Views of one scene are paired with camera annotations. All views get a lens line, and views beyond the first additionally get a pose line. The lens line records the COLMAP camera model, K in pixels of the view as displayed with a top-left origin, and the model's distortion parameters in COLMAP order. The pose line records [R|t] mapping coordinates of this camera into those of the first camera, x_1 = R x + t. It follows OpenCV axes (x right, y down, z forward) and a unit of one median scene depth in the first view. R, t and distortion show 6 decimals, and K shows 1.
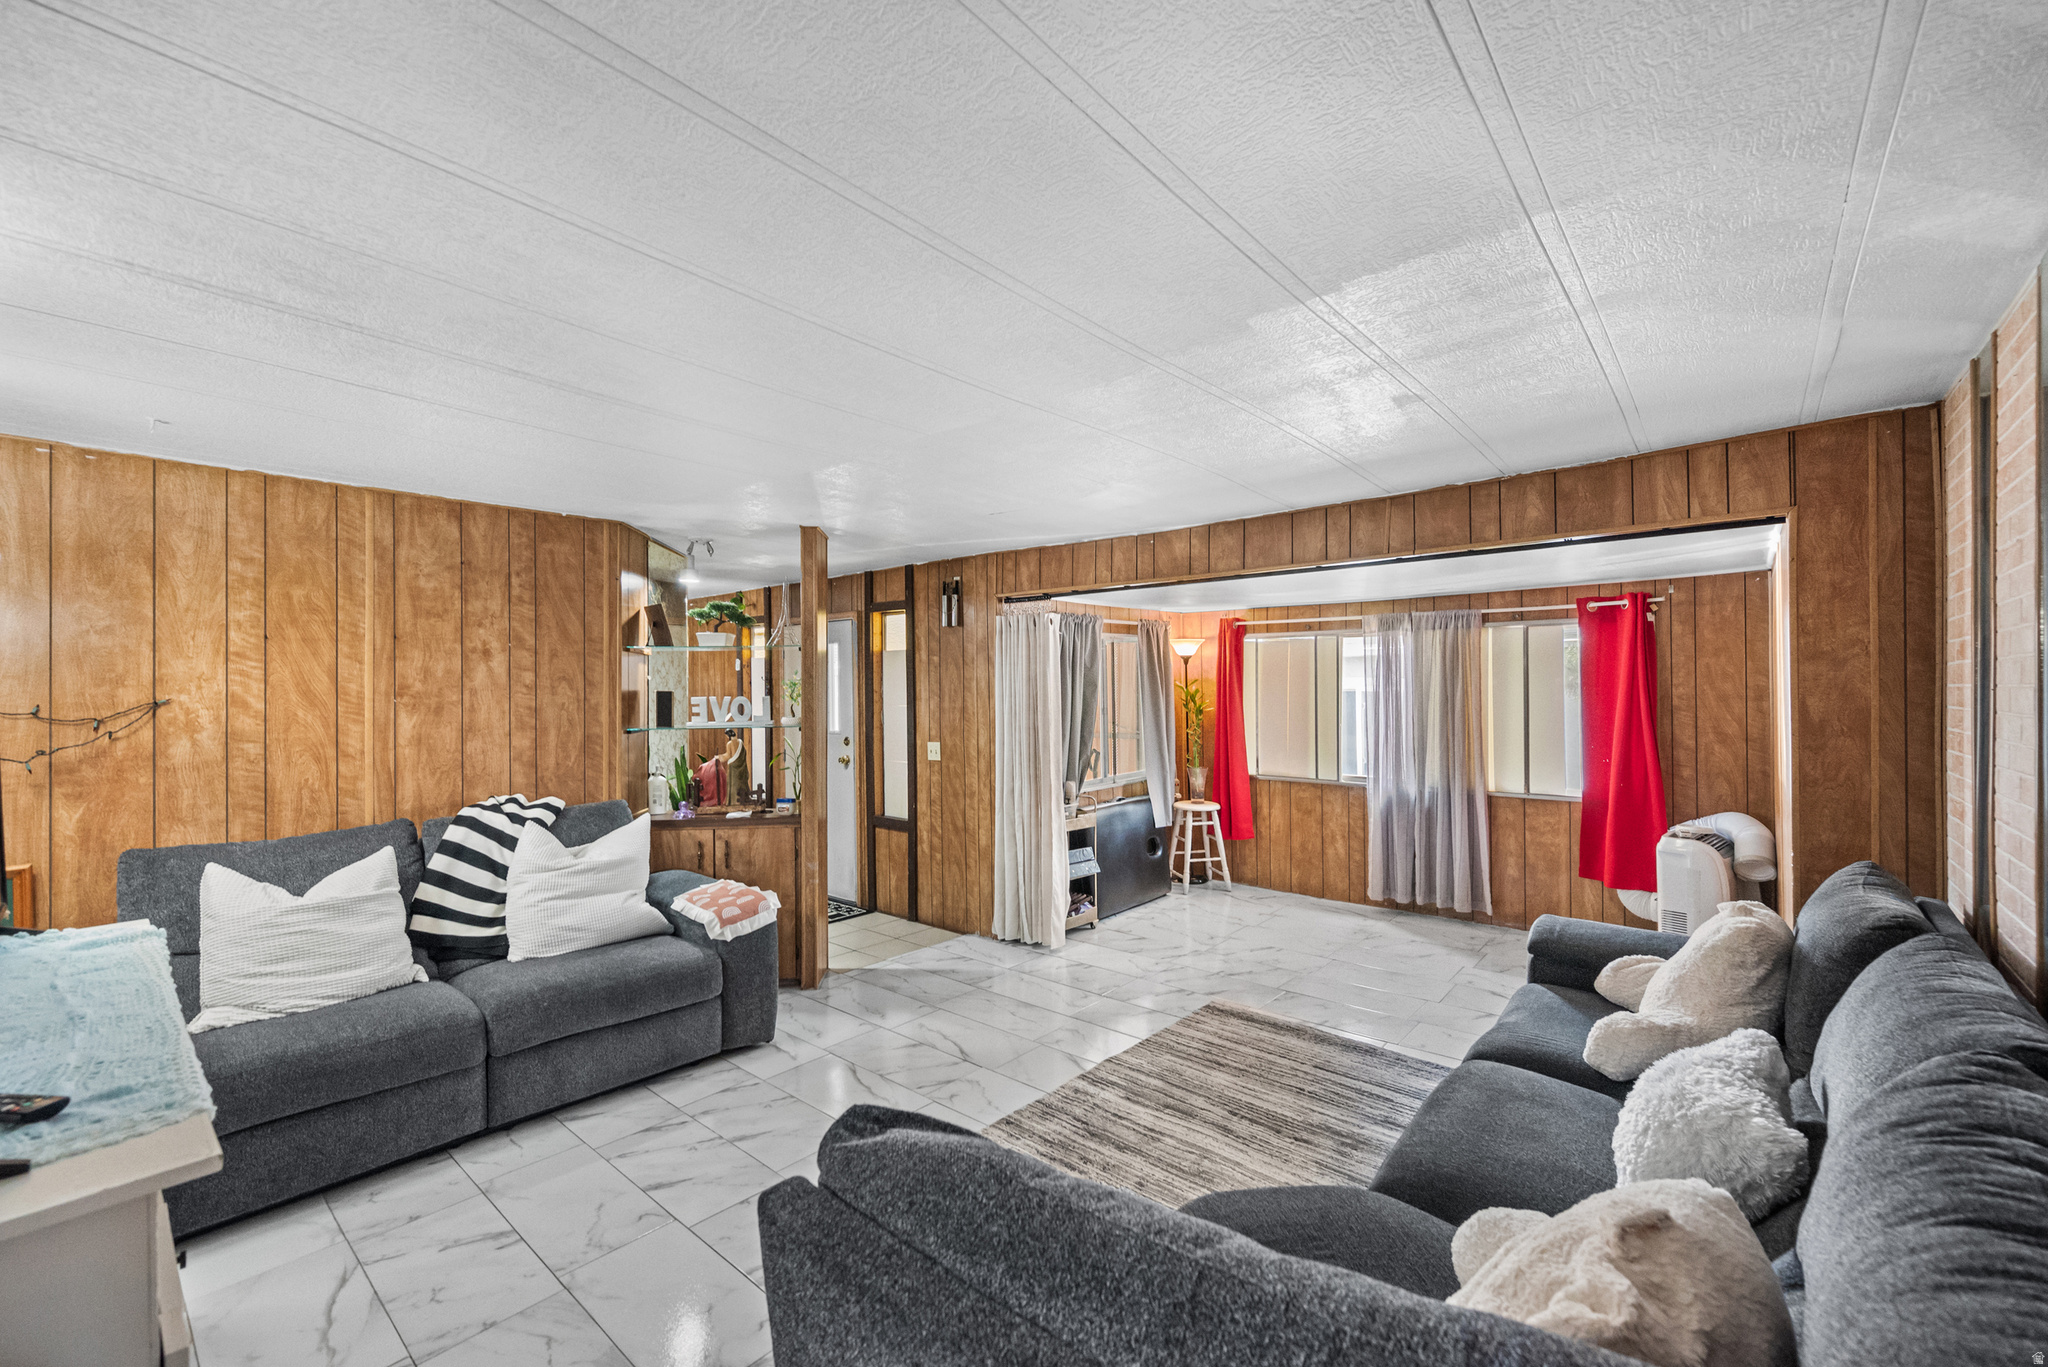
lens RADIAL K [[845.8, 0, 1030.5], [0, 845.8, 692.1], [0, 0, 1]] dist [-0.004536, -0.000512]
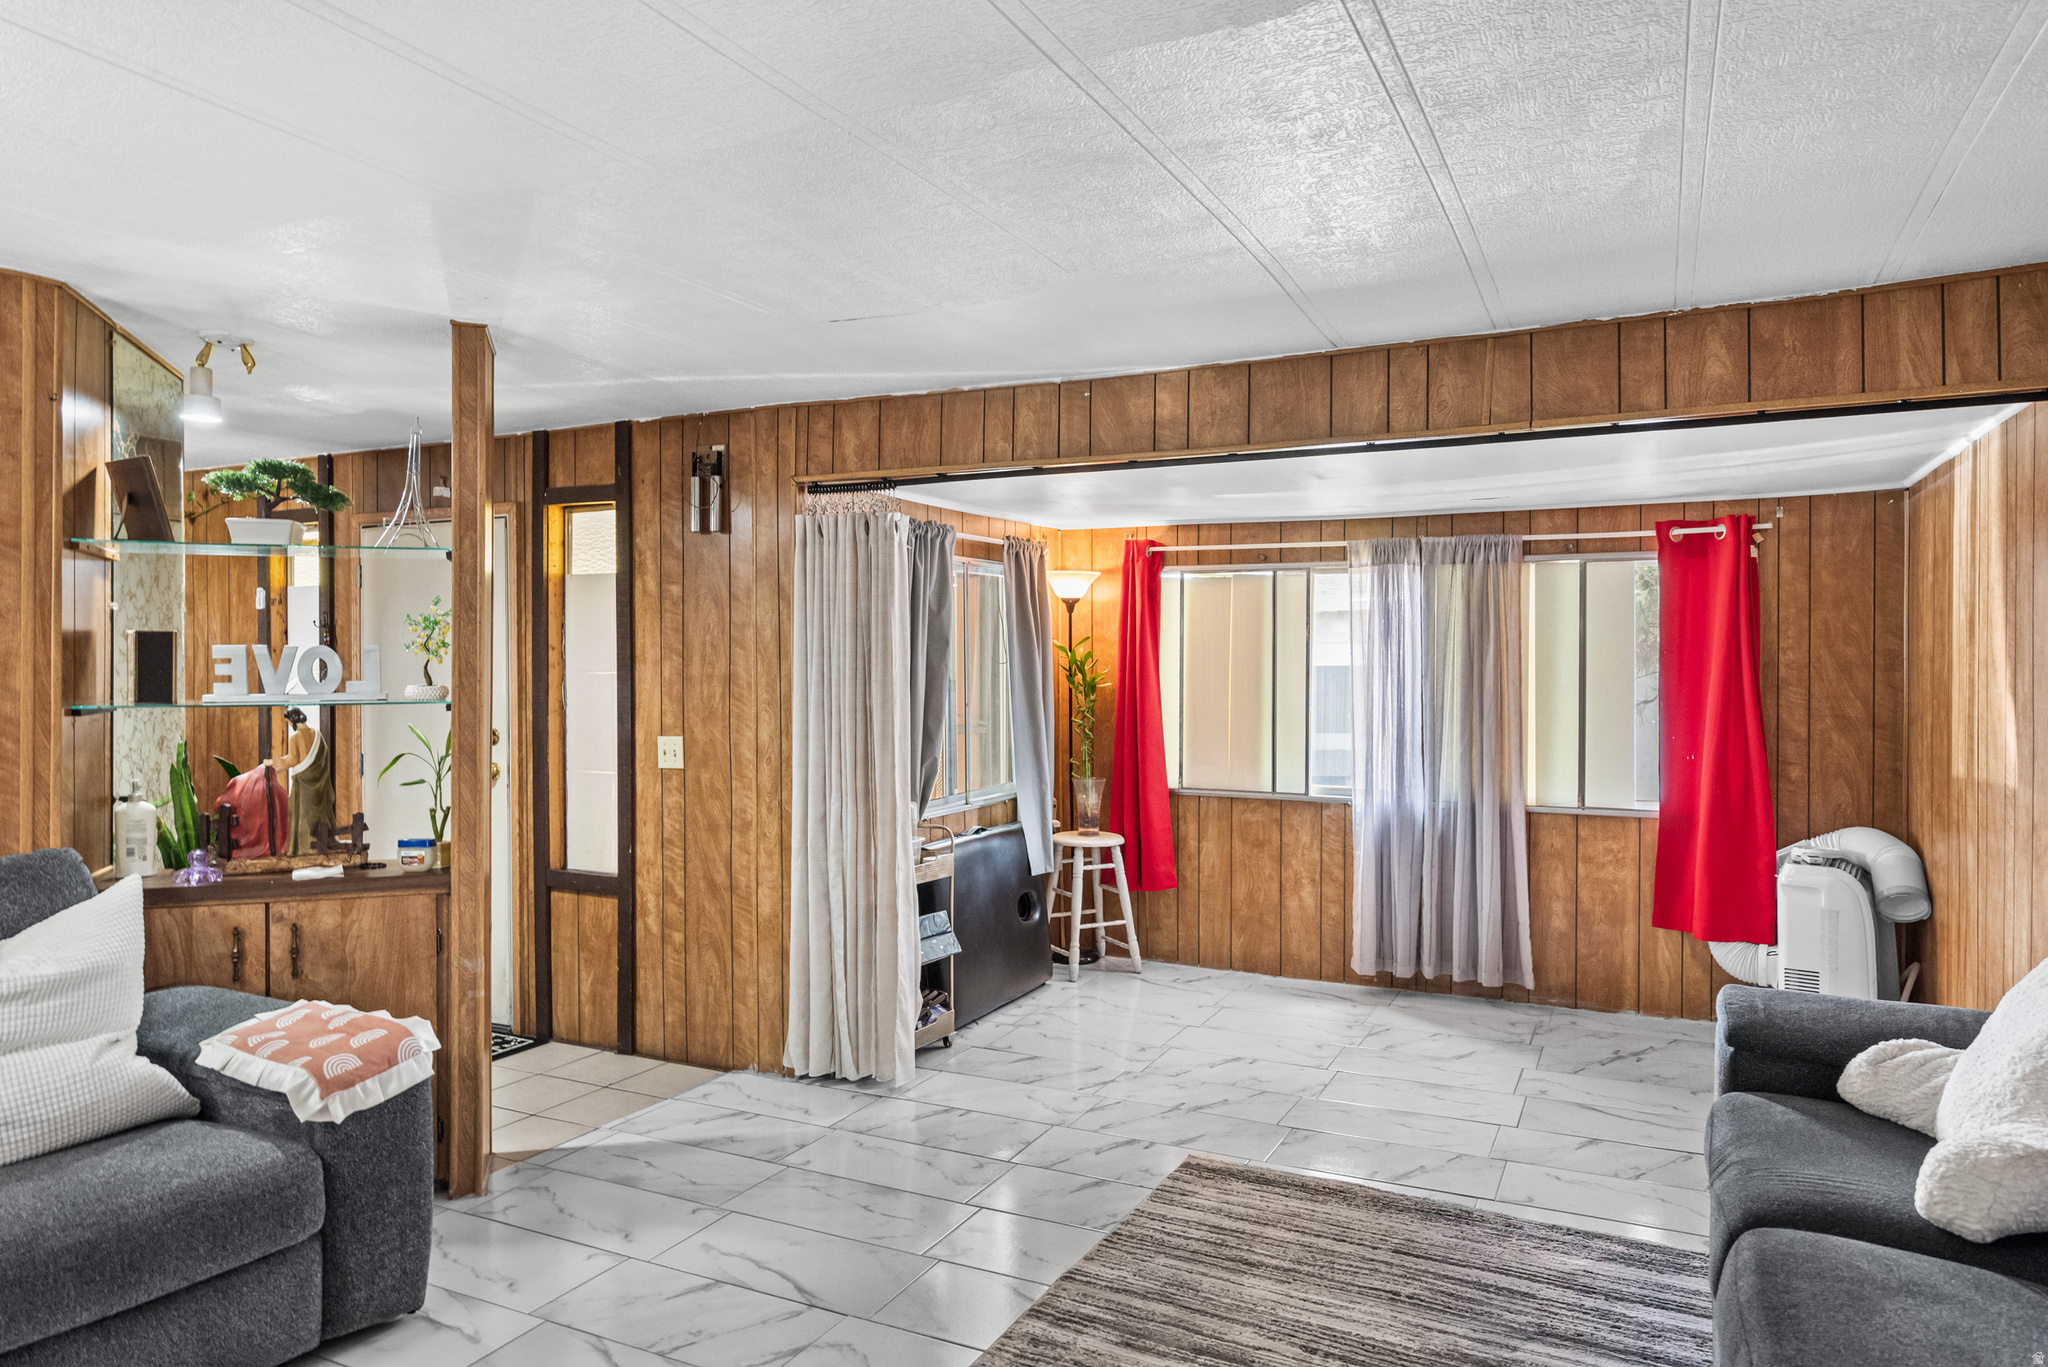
lens RADIAL K [[1278.9, 0, 1016.5], [0, 1278.9, 690.6], [0, 0, 1]] dist [-0.007379, 0.002201]
pose [[0.967367, 0.005424, 0.253323, -0.125320], [-0.007909, 0.999930, 0.008793, 0.022445], [-0.253258, -0.010510, 0.967342, 0.132740]]
